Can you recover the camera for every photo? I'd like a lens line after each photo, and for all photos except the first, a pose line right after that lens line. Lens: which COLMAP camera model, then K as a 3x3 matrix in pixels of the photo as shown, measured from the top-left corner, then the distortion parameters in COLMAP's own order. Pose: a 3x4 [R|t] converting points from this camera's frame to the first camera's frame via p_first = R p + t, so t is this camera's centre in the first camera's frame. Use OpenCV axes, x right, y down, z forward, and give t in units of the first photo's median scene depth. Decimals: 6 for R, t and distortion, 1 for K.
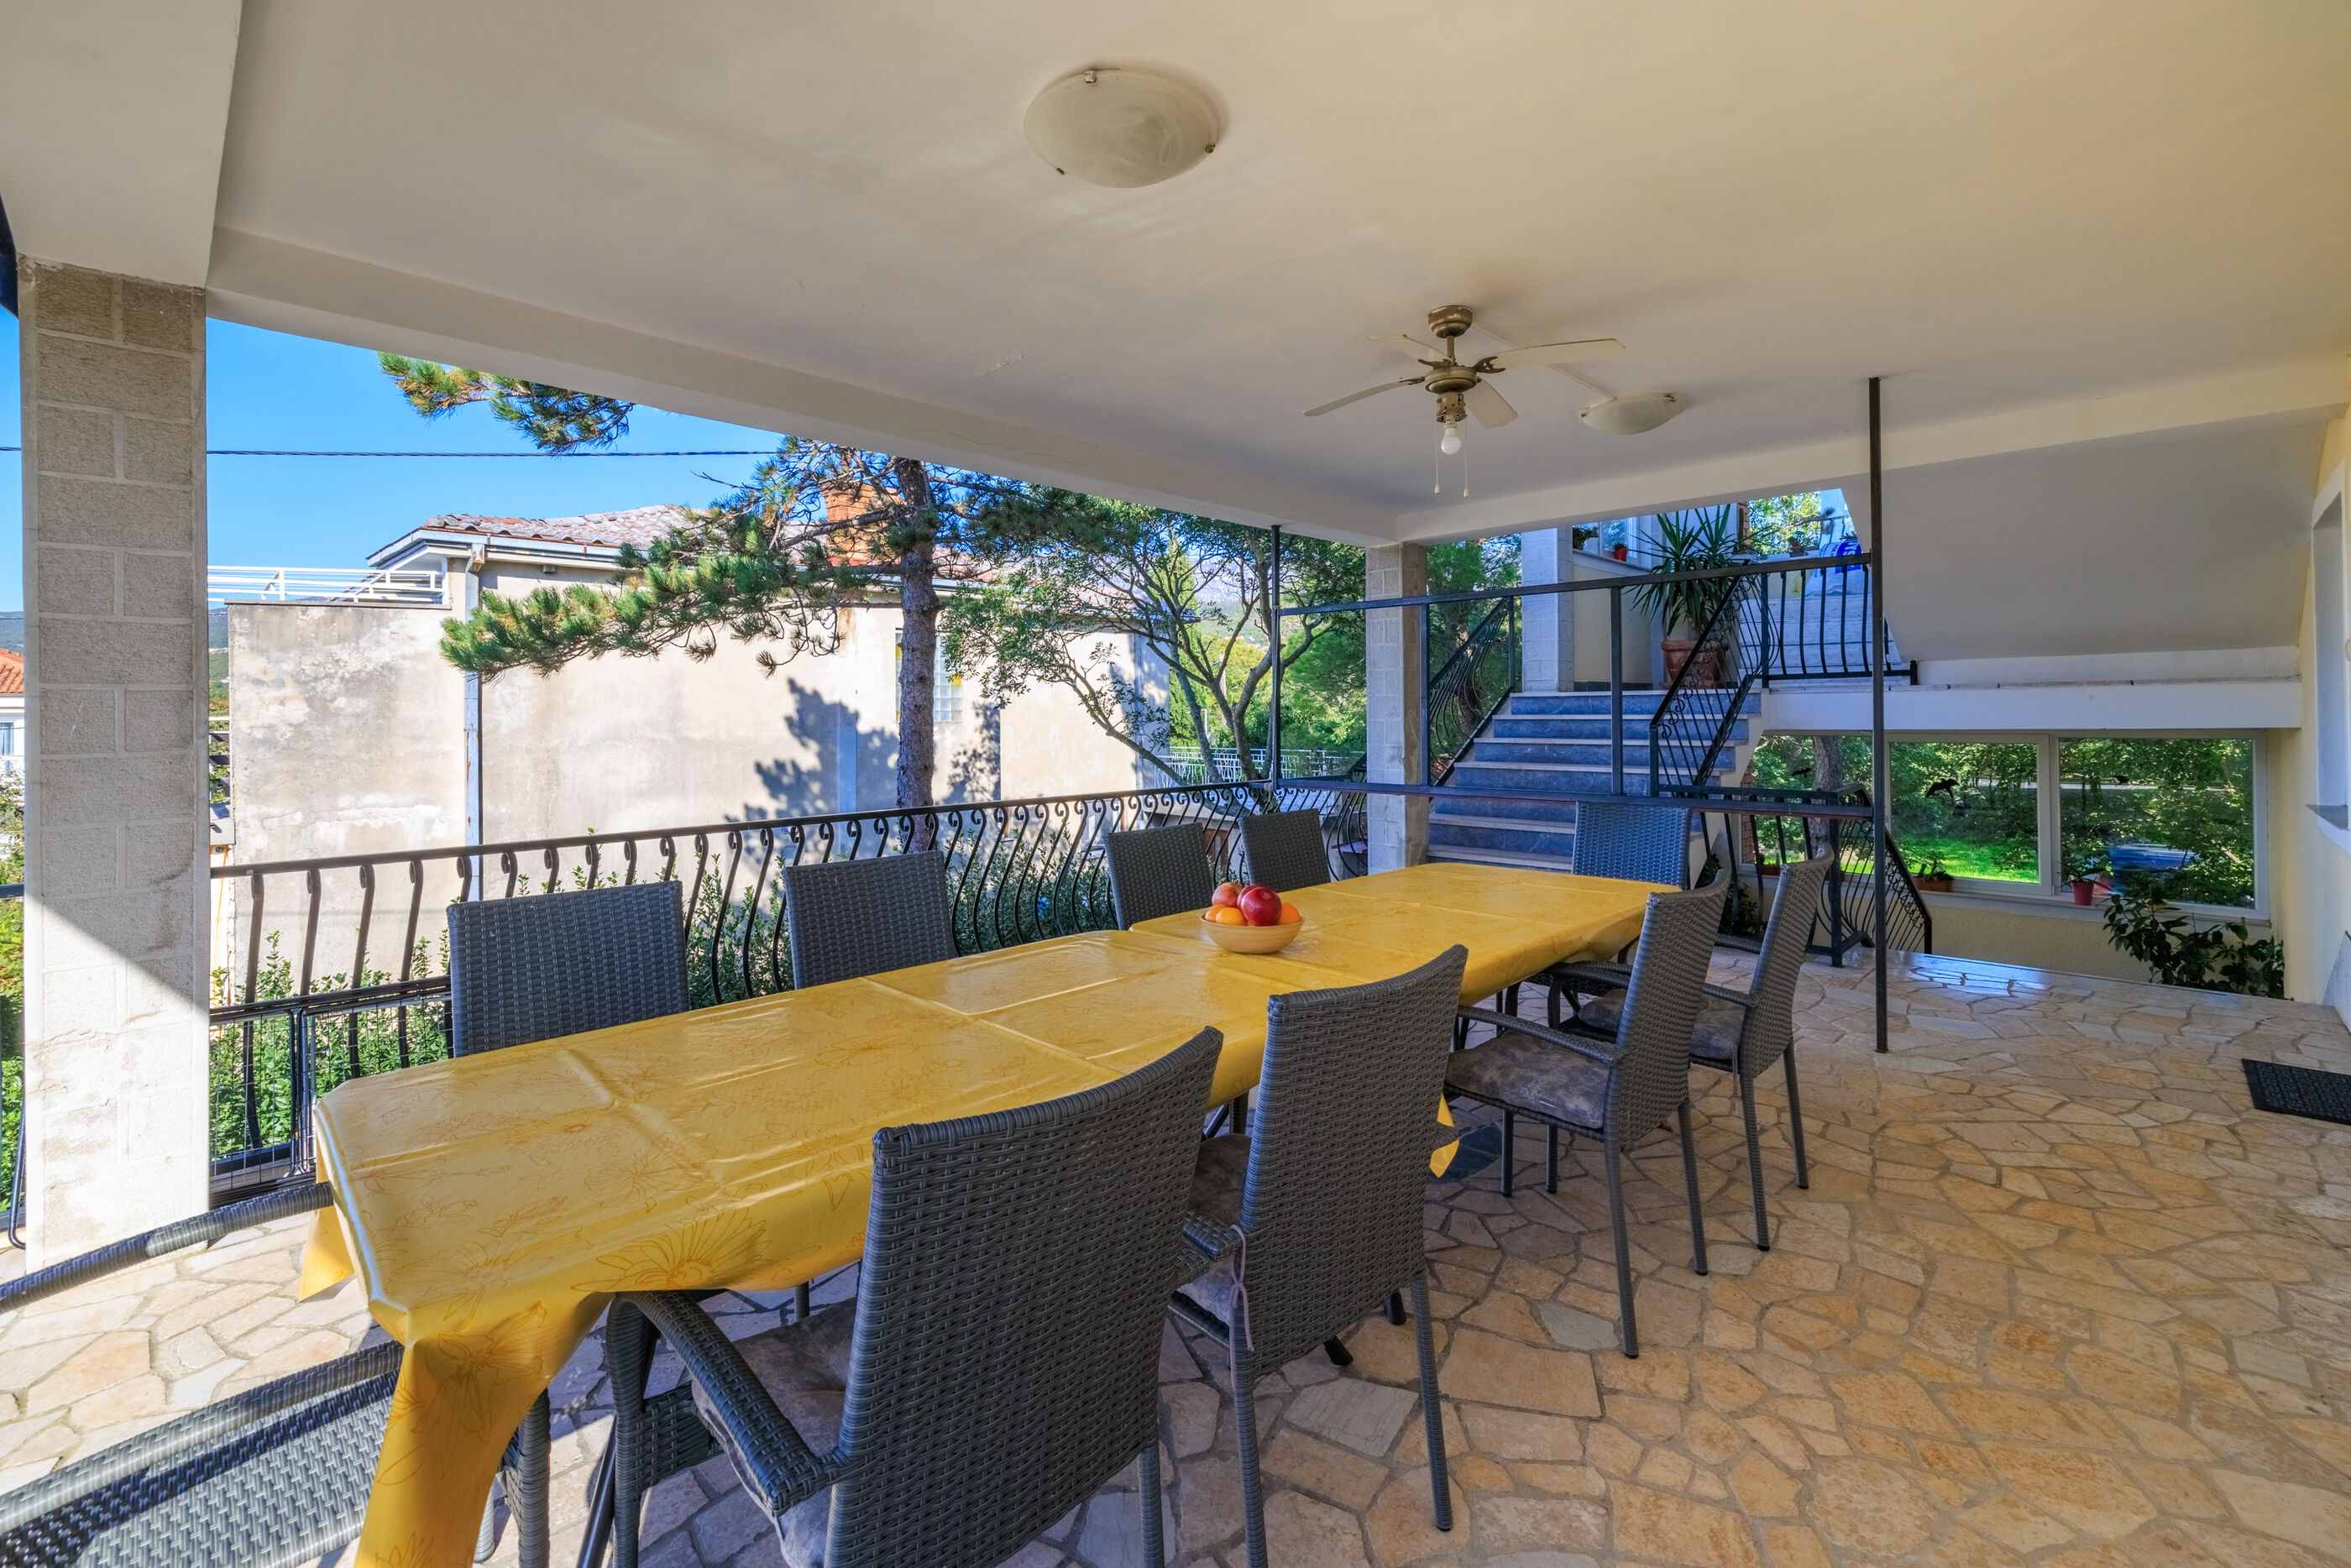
lens RADIAL K [[1028.3, 0, 1191.5], [0, 1028.3, 720.5], [0, 0, 1]] dist [0.003144, 0.000220]
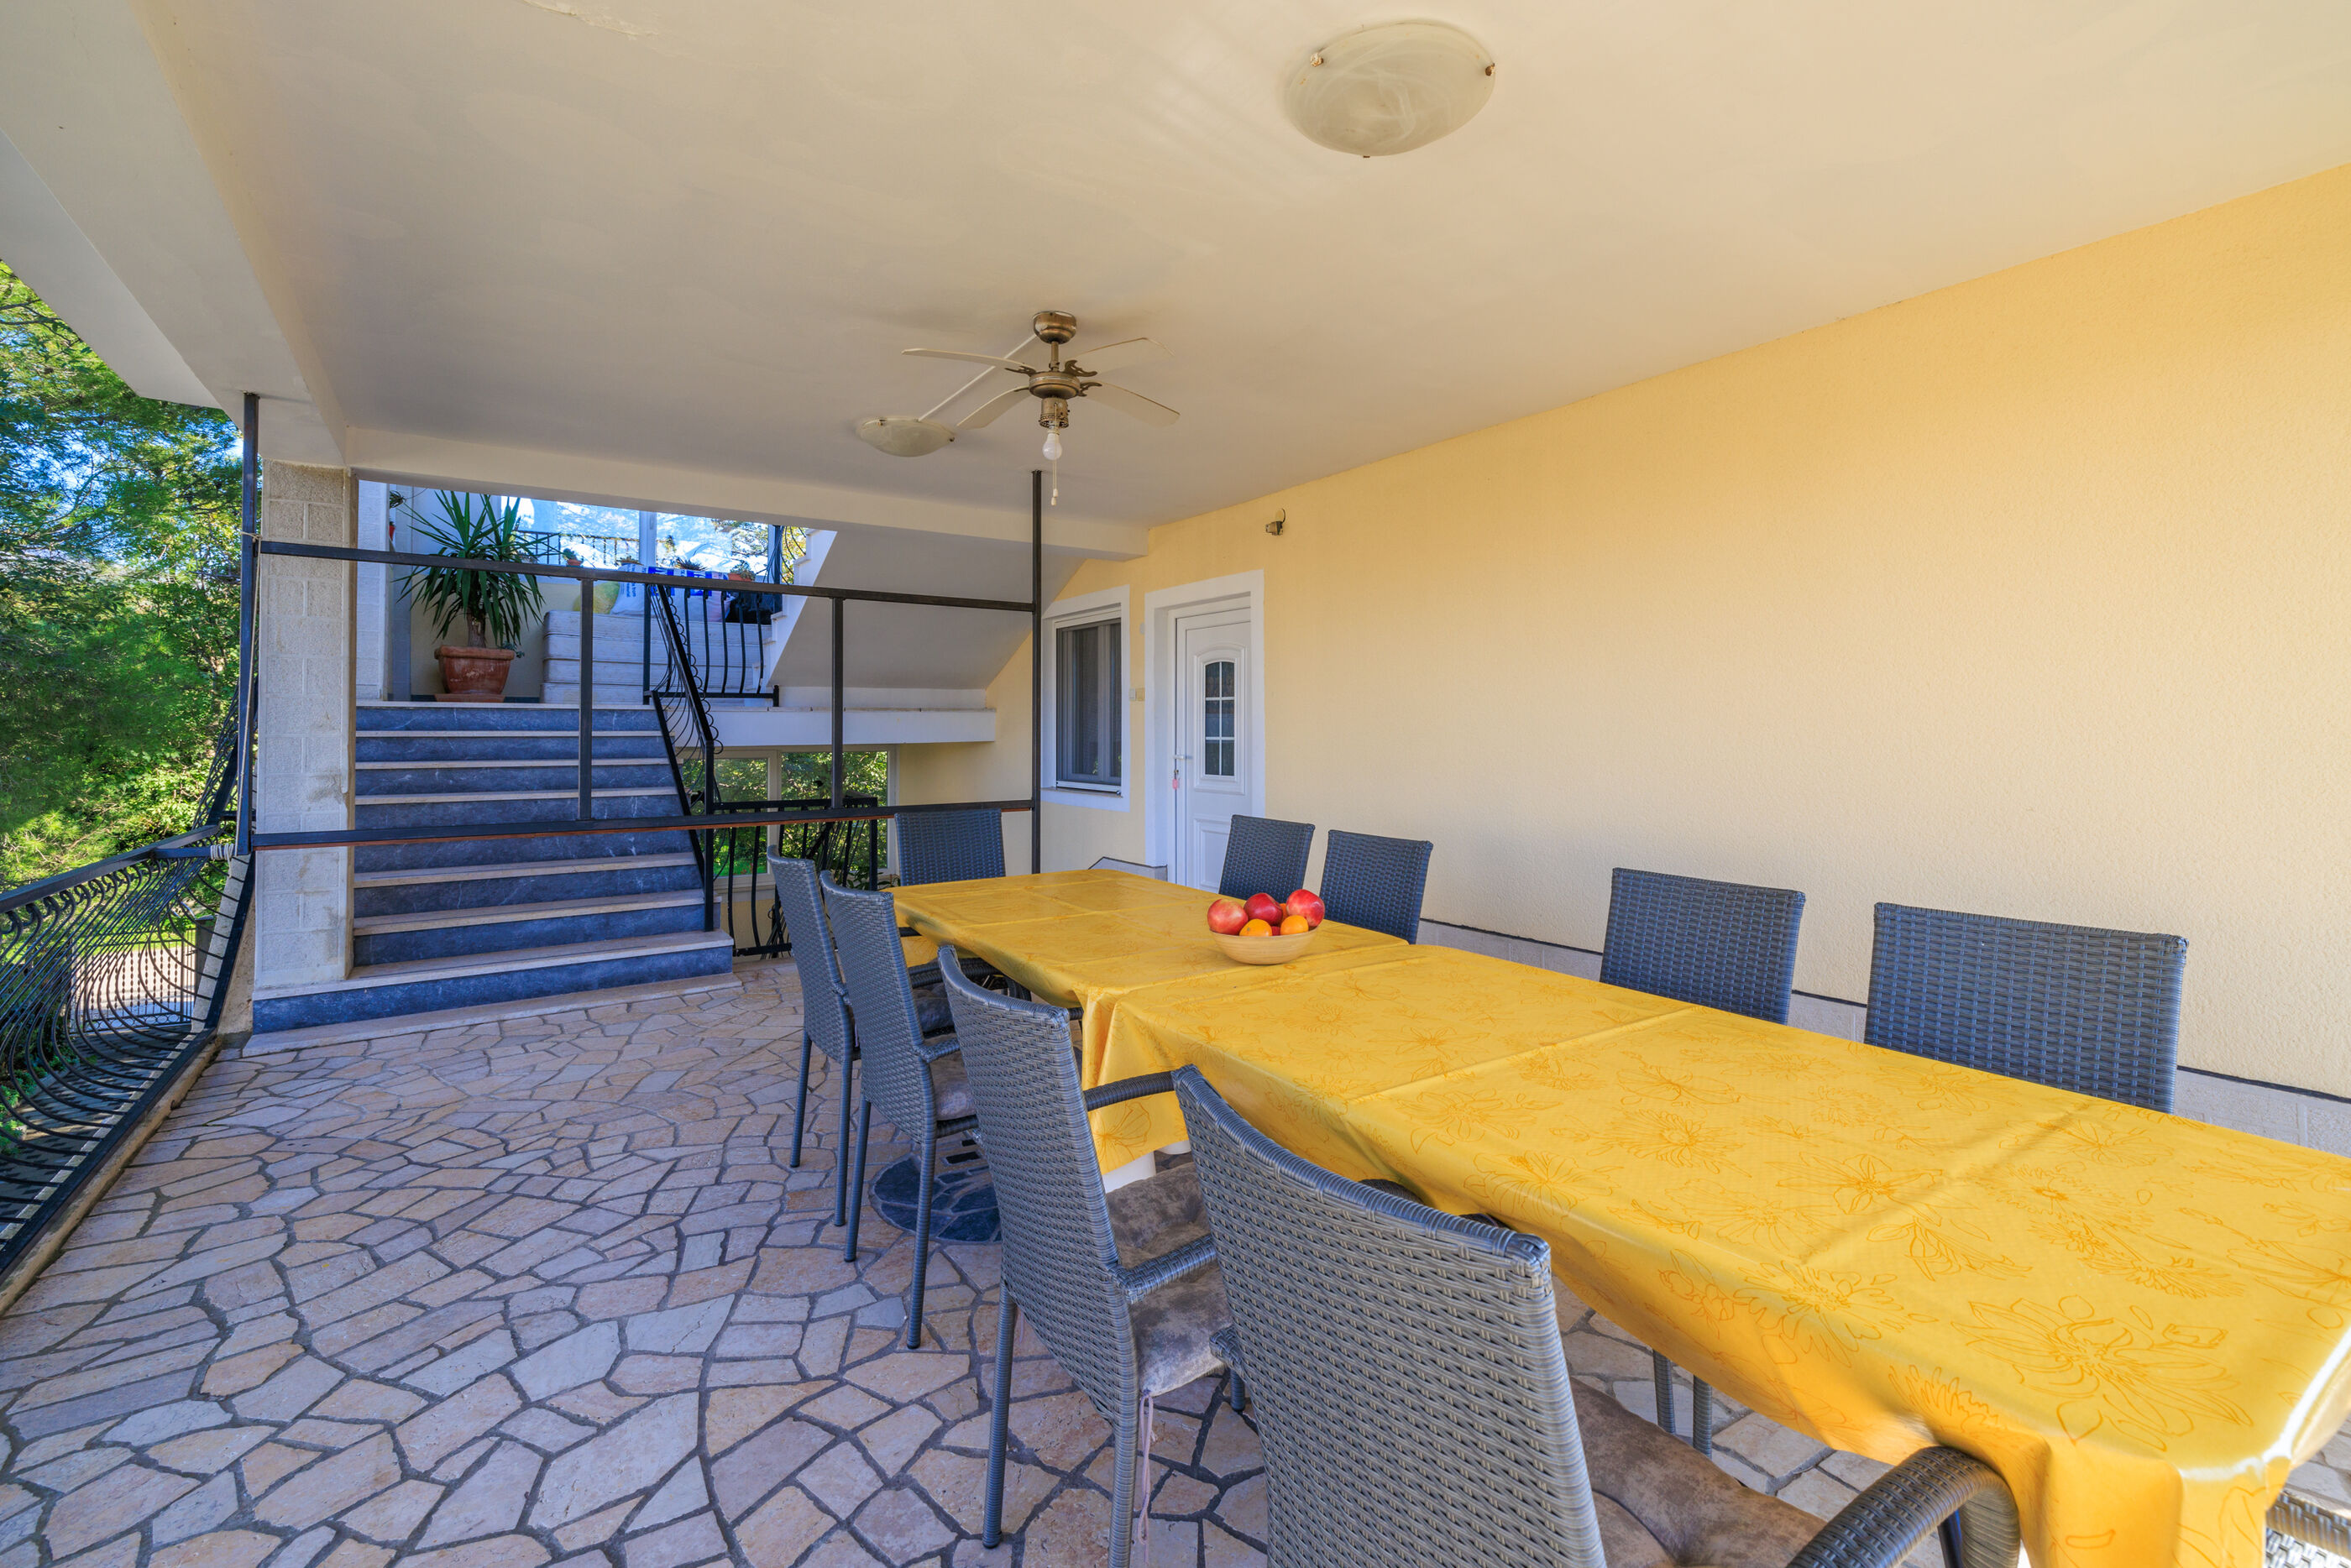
lens RADIAL K [[1028.3, 0, 1191.5], [0, 1028.3, 720.5], [0, 0, 1]] dist [0.003144, 0.000220]
pose [[0.180458, 0.019252, 0.983394, -0.348213], [0.006080, 0.999767, -0.020688, 0.007479], [-0.983564, 0.009712, 0.180299, 0.345160]]
